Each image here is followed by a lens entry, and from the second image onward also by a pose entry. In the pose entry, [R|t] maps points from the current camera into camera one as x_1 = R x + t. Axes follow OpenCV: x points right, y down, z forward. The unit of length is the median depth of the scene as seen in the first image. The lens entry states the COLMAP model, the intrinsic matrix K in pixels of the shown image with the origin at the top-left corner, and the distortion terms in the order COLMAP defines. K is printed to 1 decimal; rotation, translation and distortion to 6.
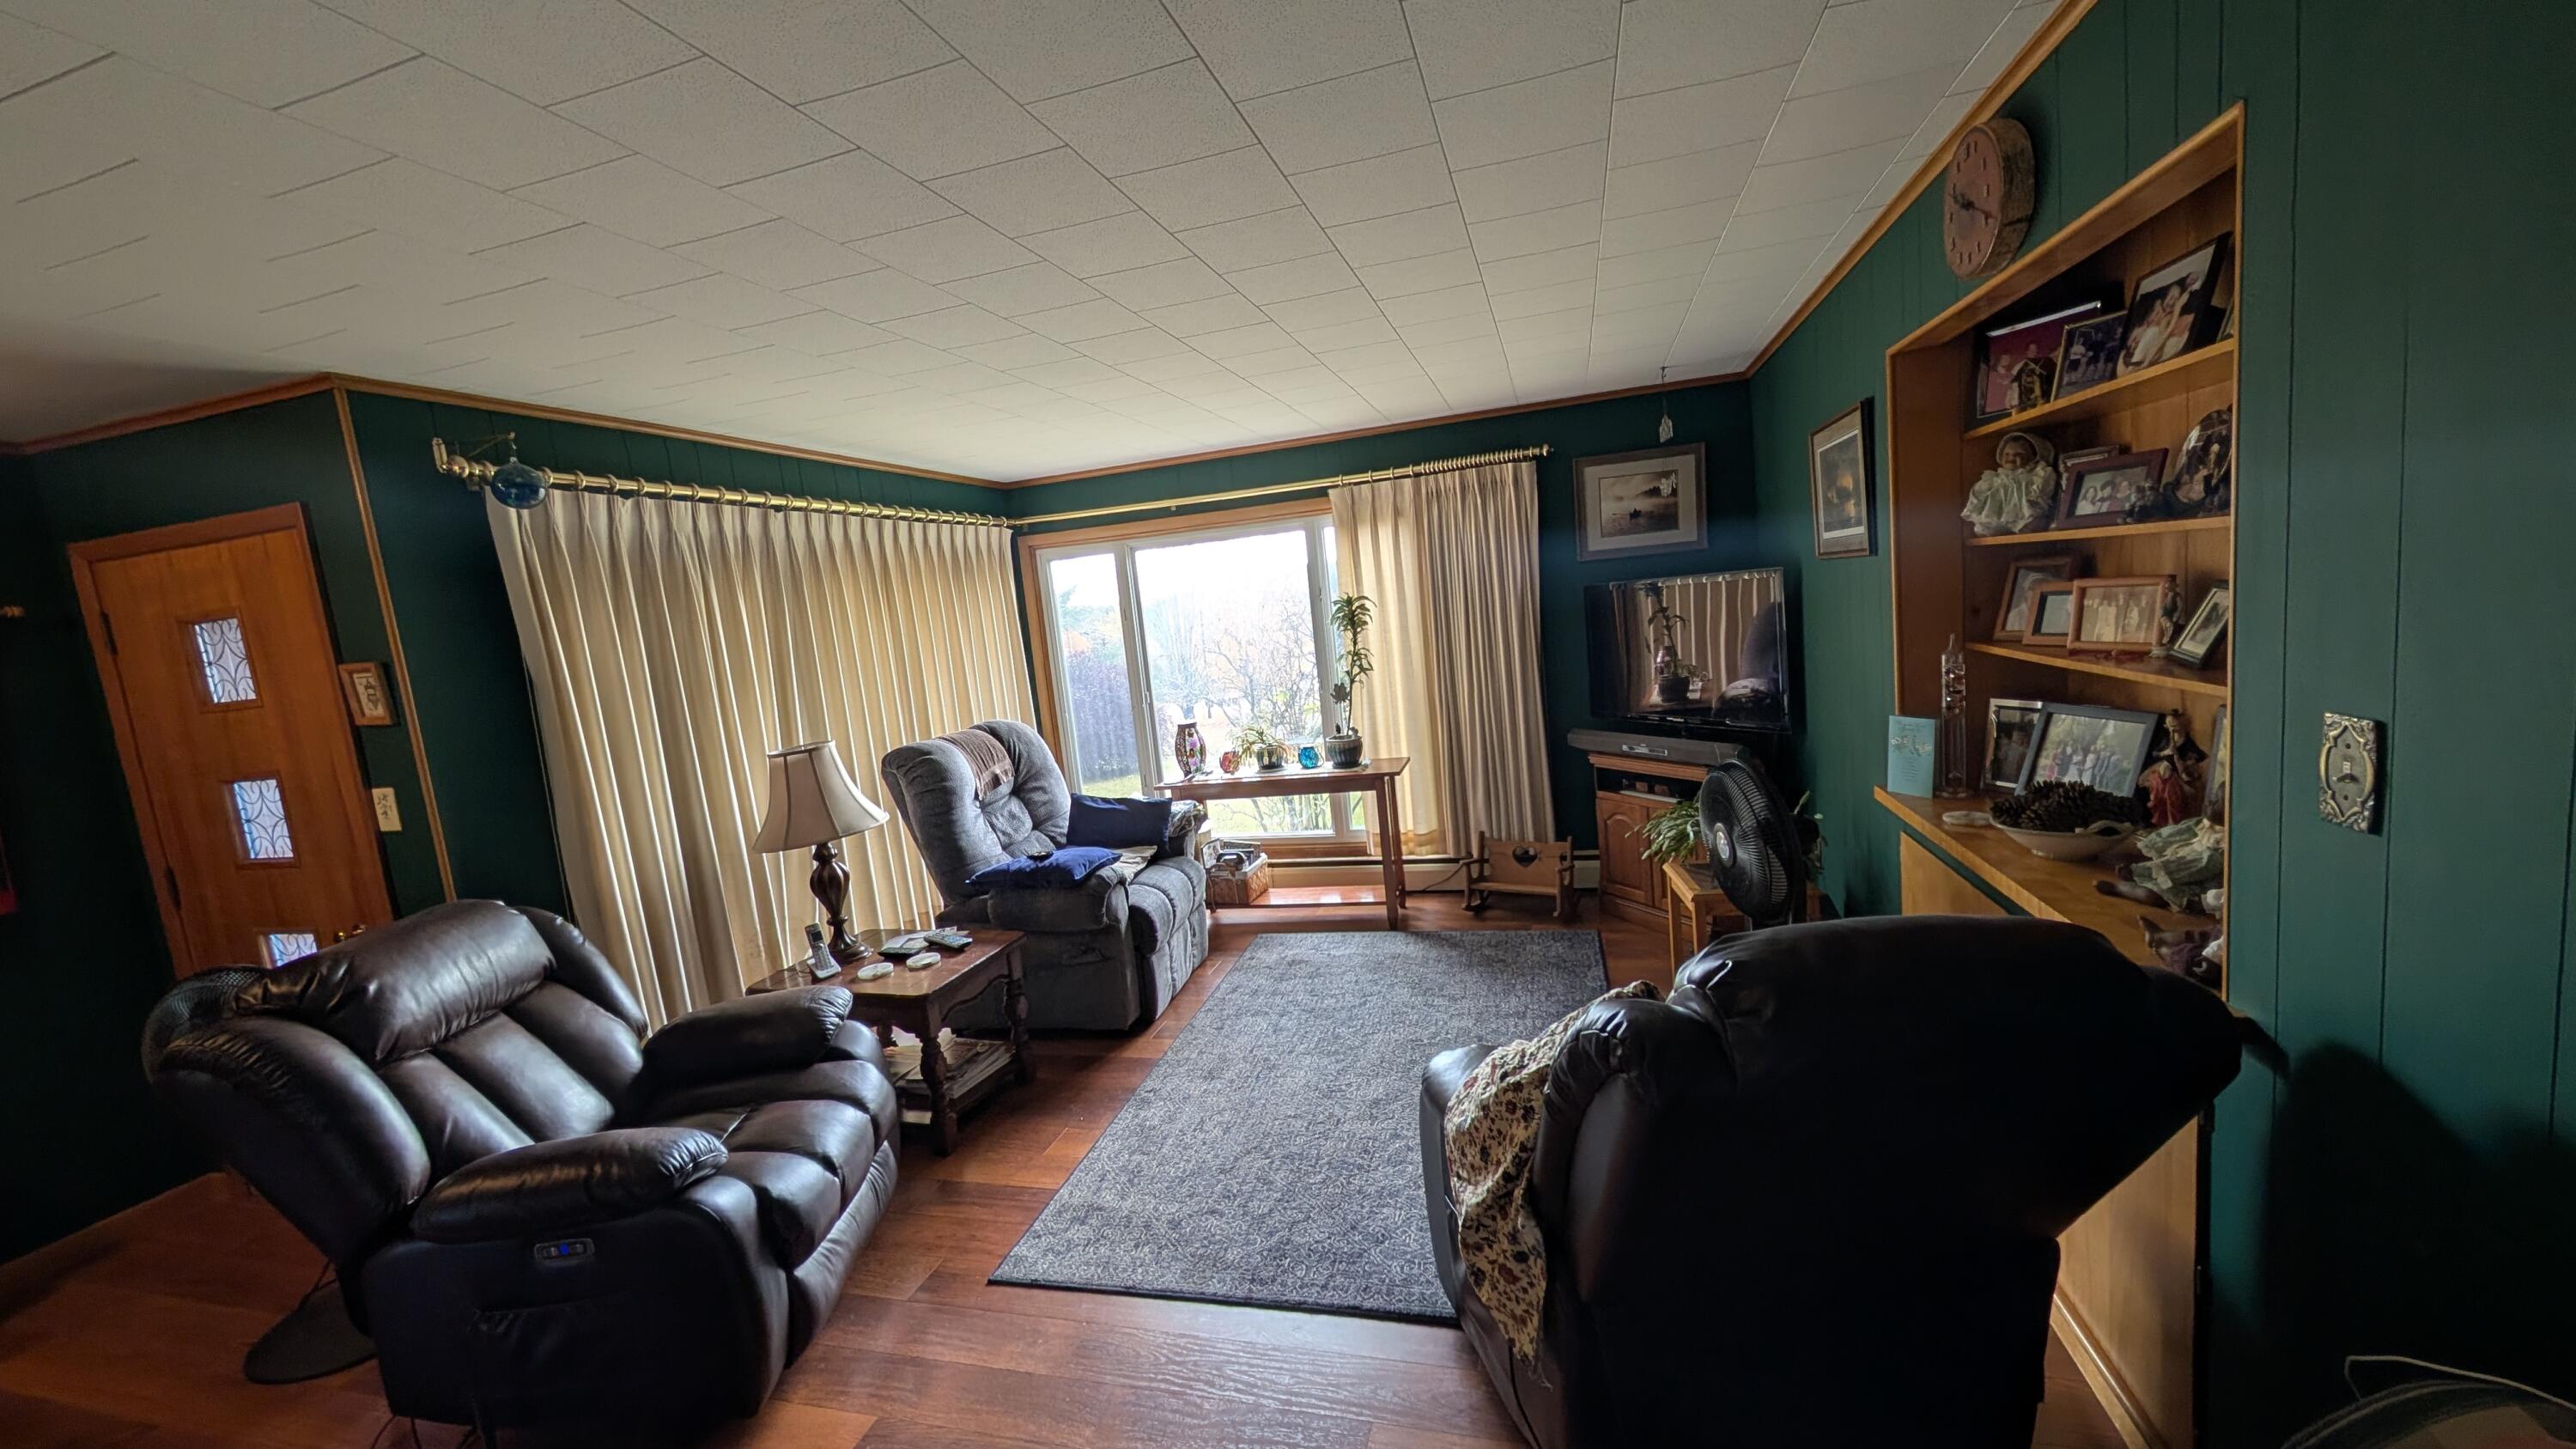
lens RADIAL K [[962.0, 0, 1298.1], [0, 962.0, 731.5], [0, 0, 1]] dist [-0.001093, 0.000618]
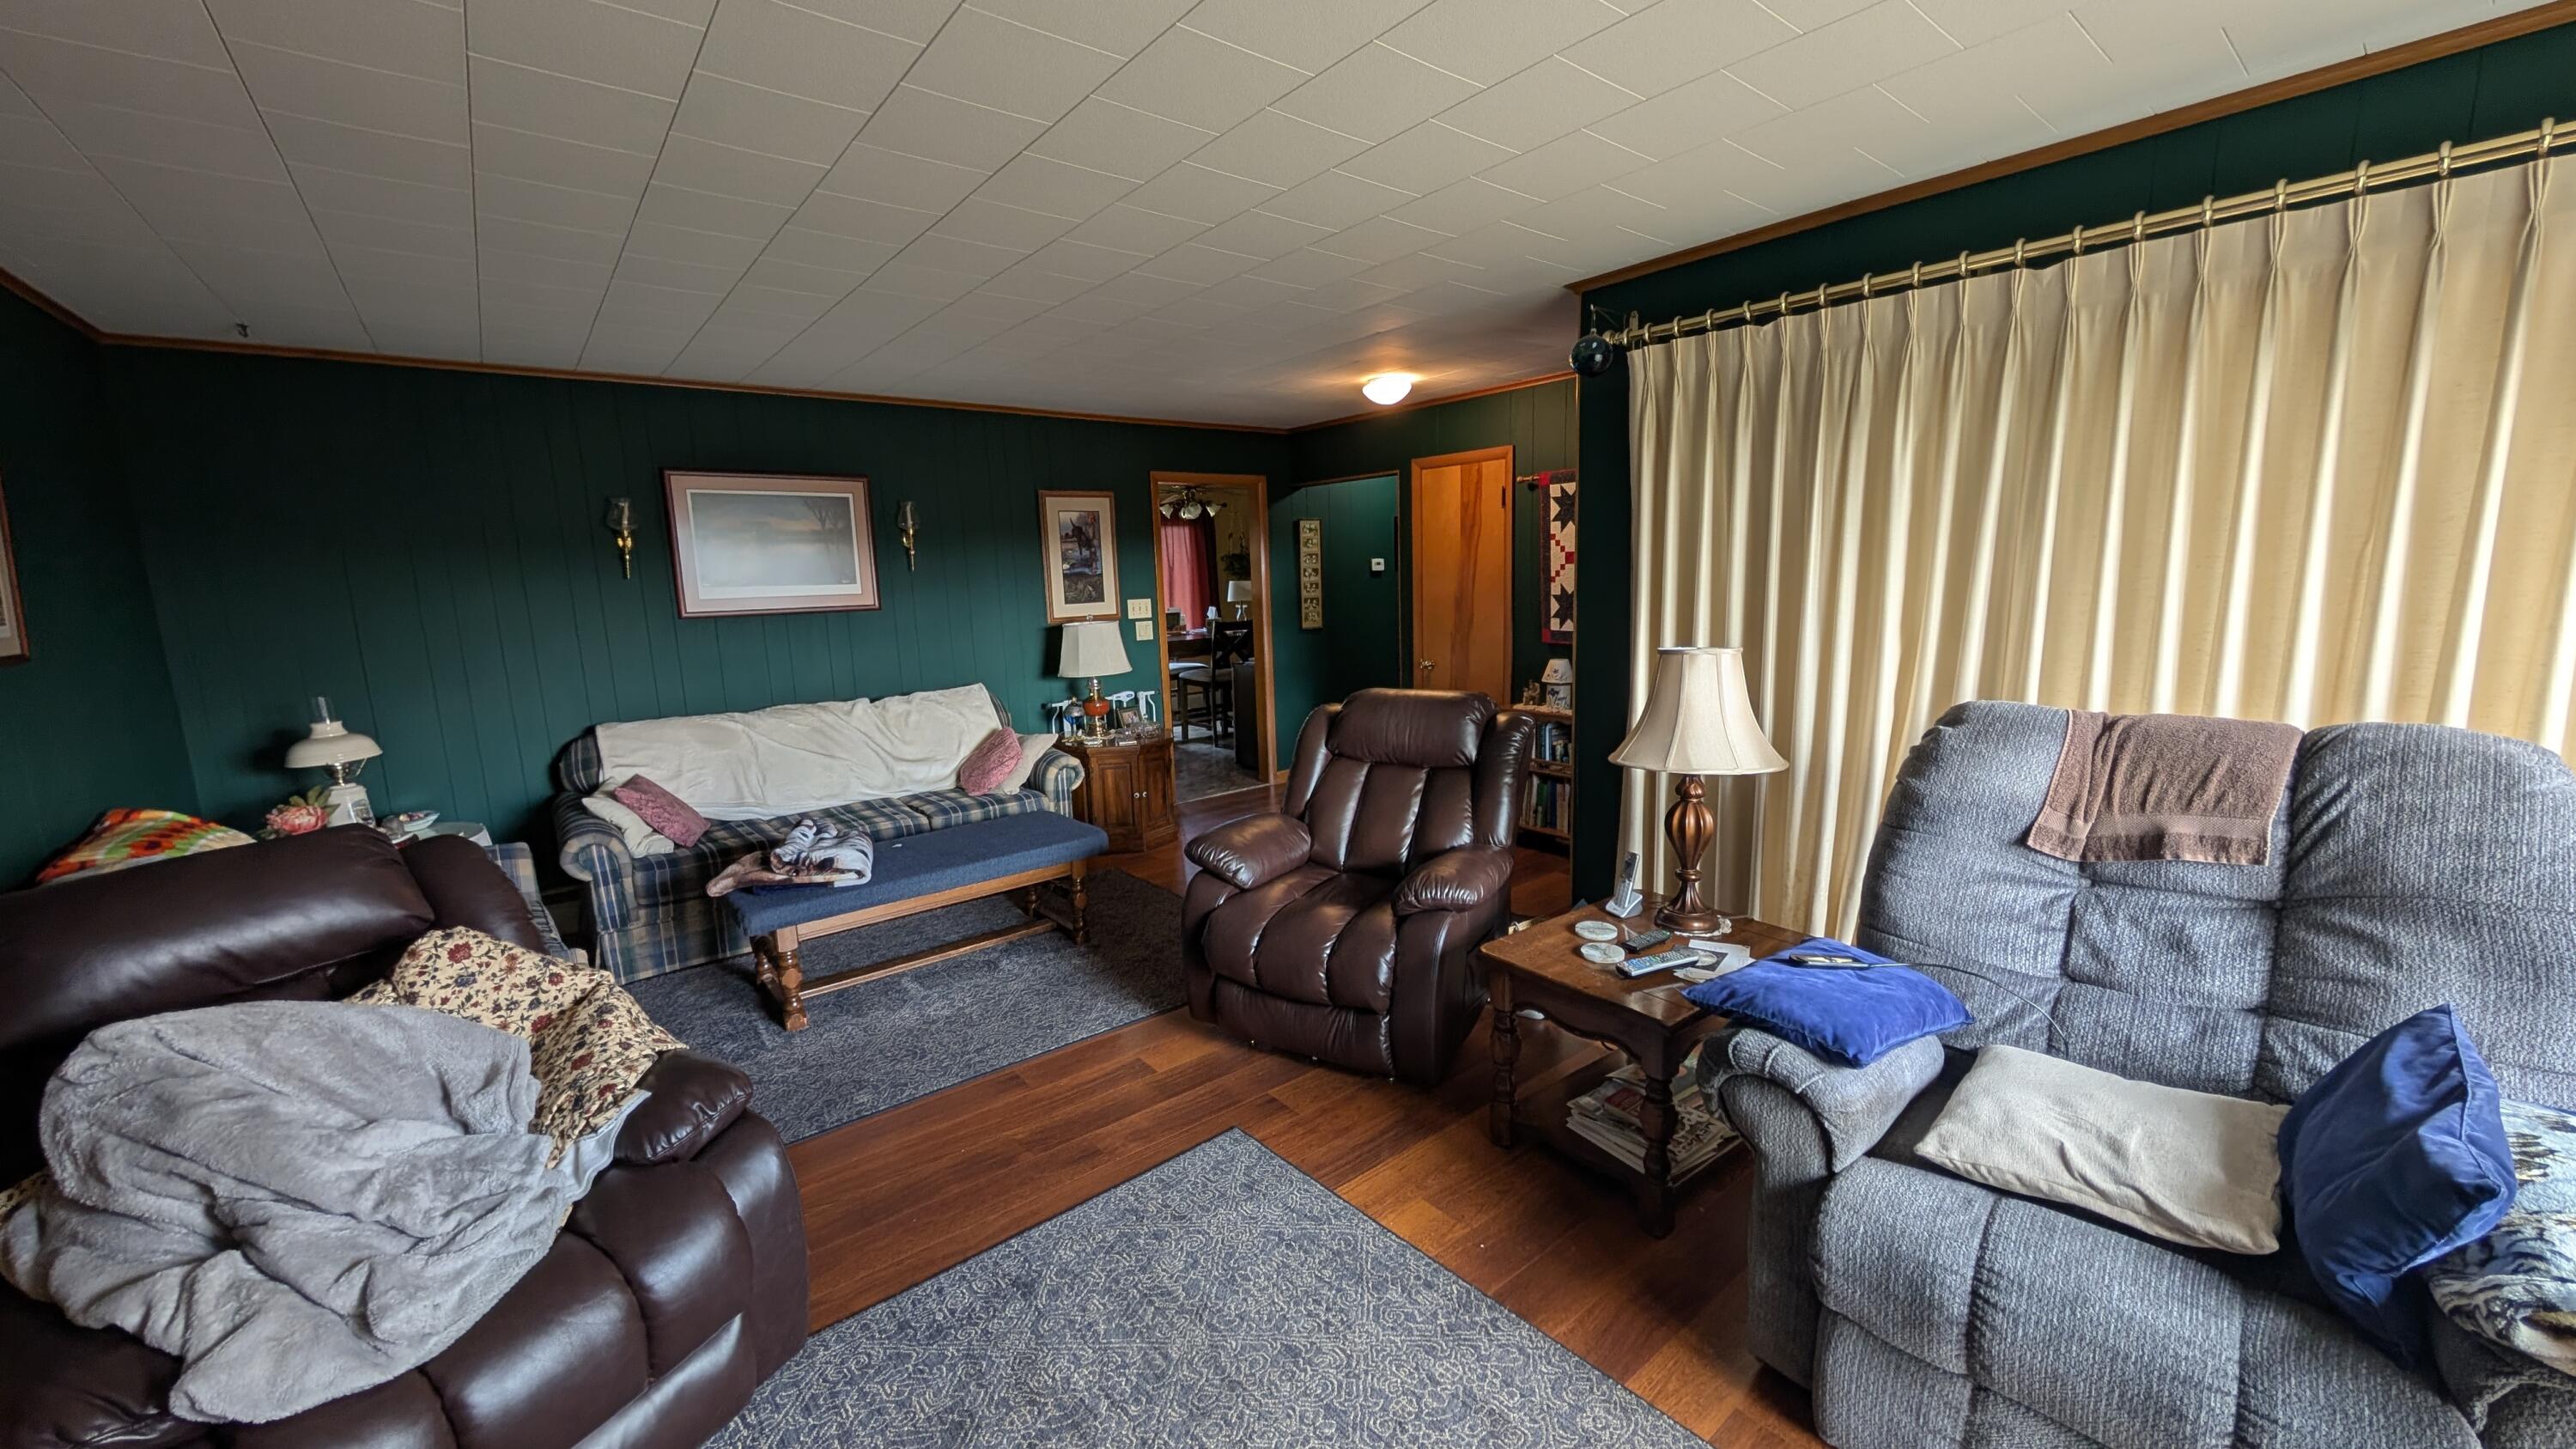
lens RADIAL K [[962.0, 0, 1300.4], [0, 962.0, 722.6], [0, 0, 1]] dist [-0.001093, 0.000618]
pose [[-0.568135, 0.248834, -0.784413, 0.277751], [-0.019644, 0.948817, 0.315215, -0.157192], [0.822701, 0.194493, -0.534168, 1.113318]]
